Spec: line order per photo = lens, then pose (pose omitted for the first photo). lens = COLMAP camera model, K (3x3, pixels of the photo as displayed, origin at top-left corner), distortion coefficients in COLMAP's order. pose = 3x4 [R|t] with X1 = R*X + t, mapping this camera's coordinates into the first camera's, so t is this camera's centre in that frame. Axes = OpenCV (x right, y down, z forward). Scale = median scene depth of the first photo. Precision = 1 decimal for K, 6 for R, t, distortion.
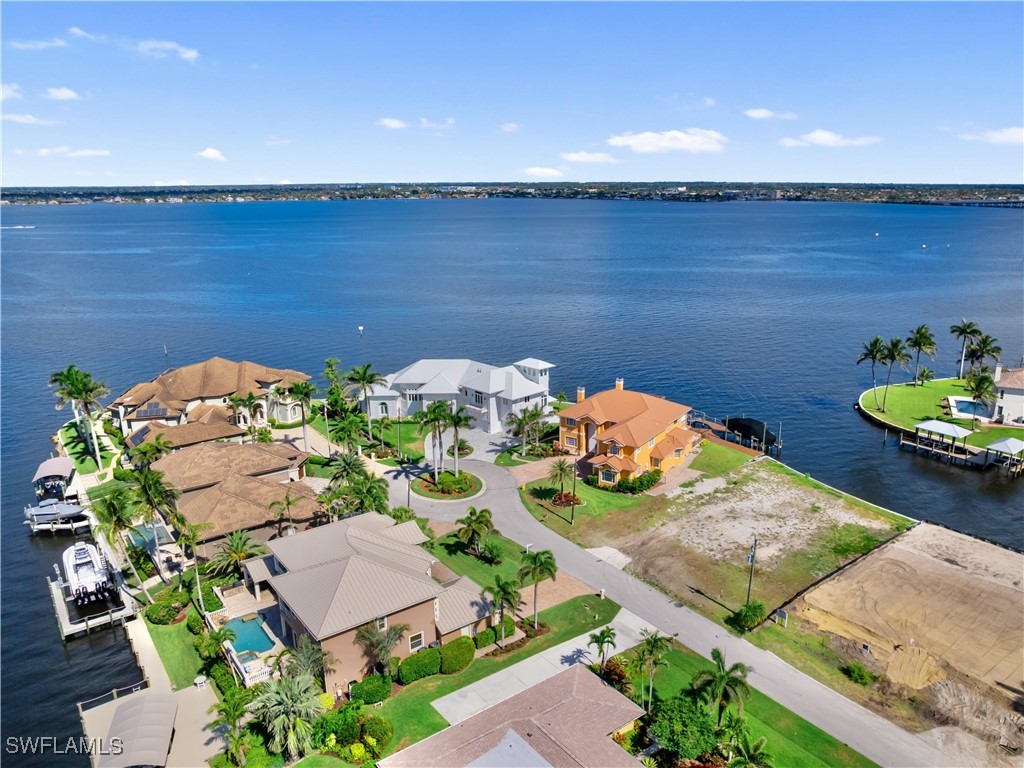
lens RADIAL K [[744.9, 0, 508.8], [0, 744.9, 394.0], [0, 0, 1]] dist [-0.052640, 0.008782]
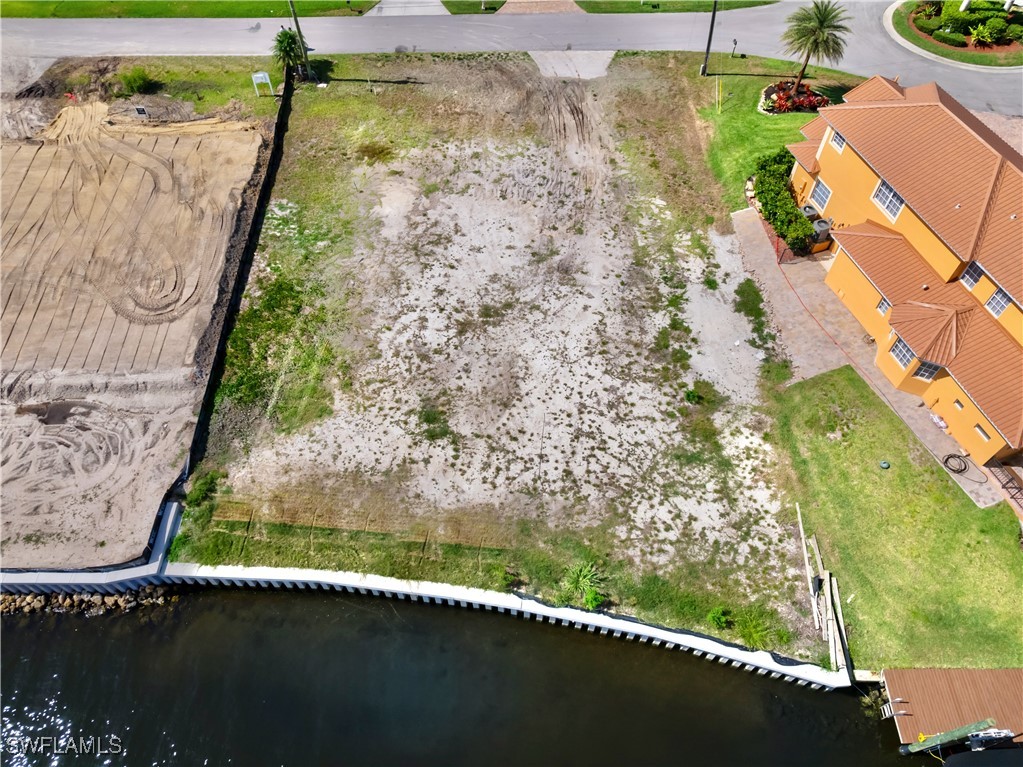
lens RADIAL K [[736.4, 0, 508.7], [0, 736.4, 387.0], [0, 0, 1]] dist [-0.070143, 0.060854]
pose [[-0.583382, 0.677799, -0.447497, 0.498990], [-0.217290, 0.400639, 0.890097, -0.152747], [0.782592, 0.616504, -0.086447, 0.967898]]
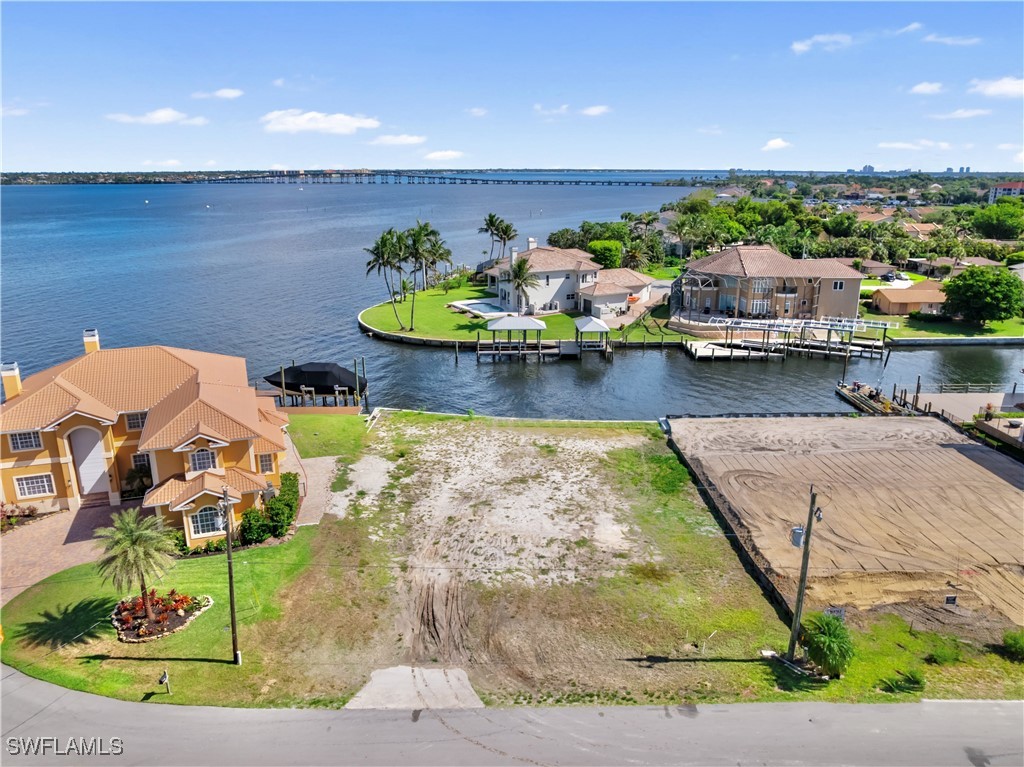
lens RADIAL K [[744.9, 0, 508.8], [0, 744.9, 393.5], [0, 0, 1]] dist [-0.052640, 0.008782]
pose [[0.572815, -0.224817, 0.788252, -0.088463], [0.221904, 0.968274, 0.114906, 0.027371], [-0.789077, 0.109097, 0.604530, 0.586624]]
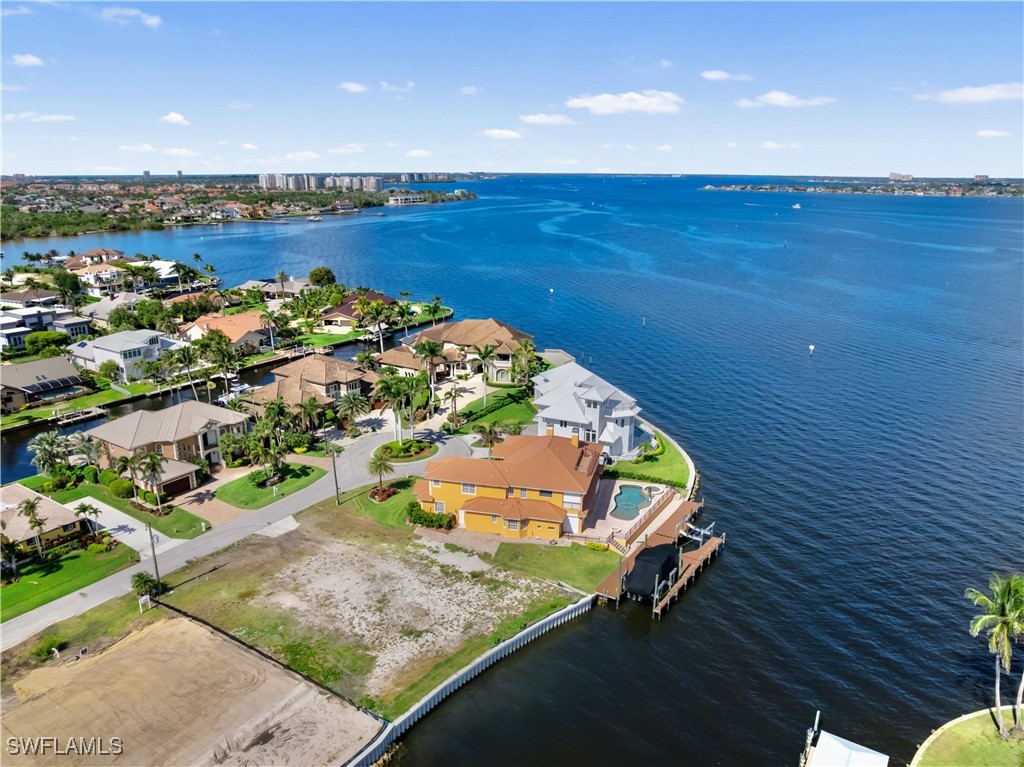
lens RADIAL K [[737.1, 0, 509.2], [0, 737.1, 387.0], [0, 0, 1]] dist [-0.070143, 0.060854]
pose [[0.349982, 0.279761, -0.894006, 0.969680], [-0.271697, 0.943655, 0.188935, -0.229718], [0.896490, 0.176775, 0.406272, 0.683969]]
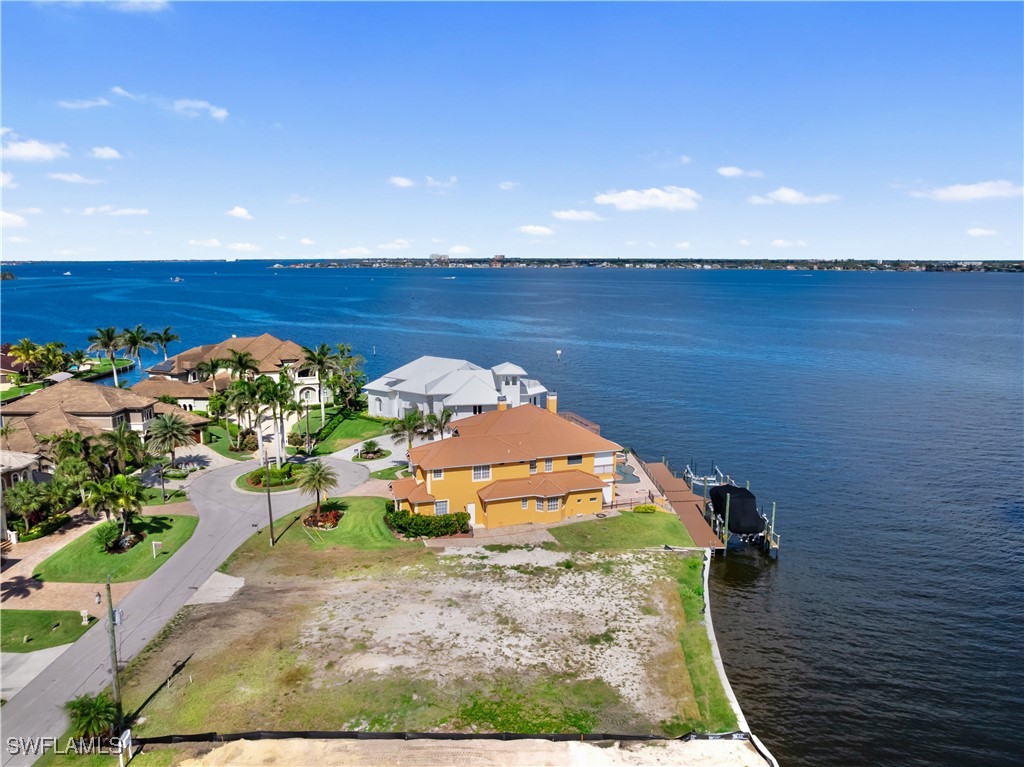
lens RADIAL K [[744.9, 0, 508.8], [0, 744.9, 393.5], [0, 0, 1]] dist [-0.052640, 0.008782]
pose [[0.804348, 0.121017, -0.581704, 0.598090], [-0.177331, 0.983312, -0.040636, 0.018432], [0.567078, 0.135839, 0.812385, 0.479307]]
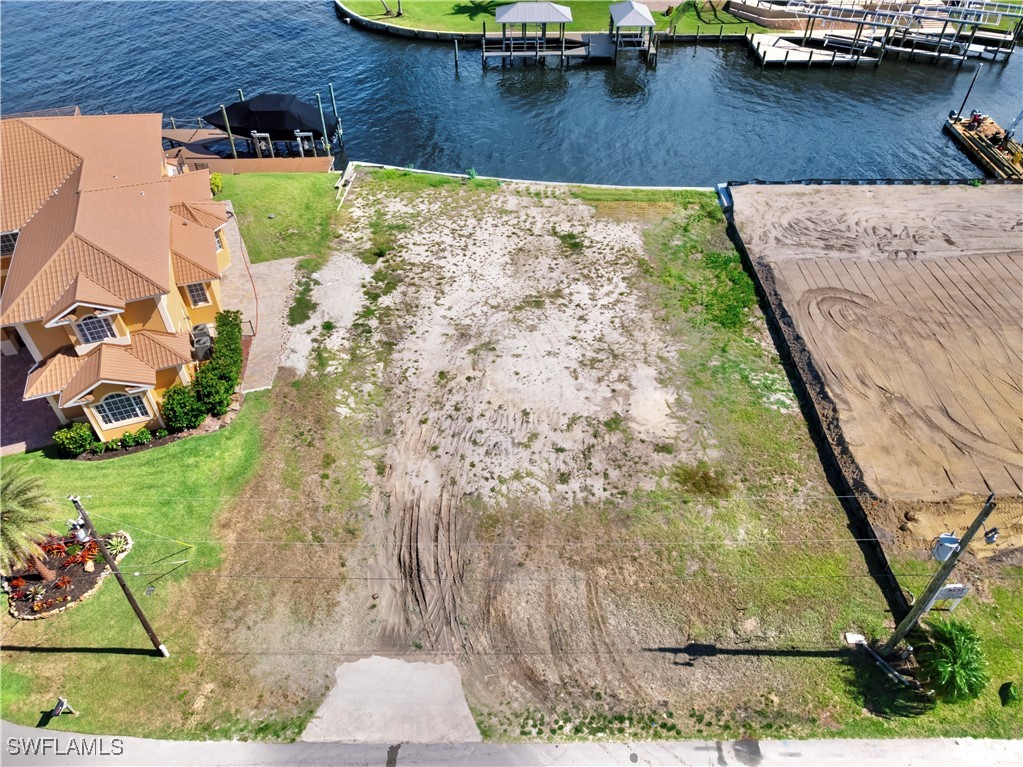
lens RADIAL K [[736.4, 0, 508.7], [0, 736.4, 387.0], [0, 0, 1]] dist [-0.070143, 0.060854]
pose [[0.588711, -0.547041, 0.595117, 0.048646], [0.227123, 0.818502, 0.527702, -0.026993], [-0.775779, -0.175499, 0.606108, 0.667699]]
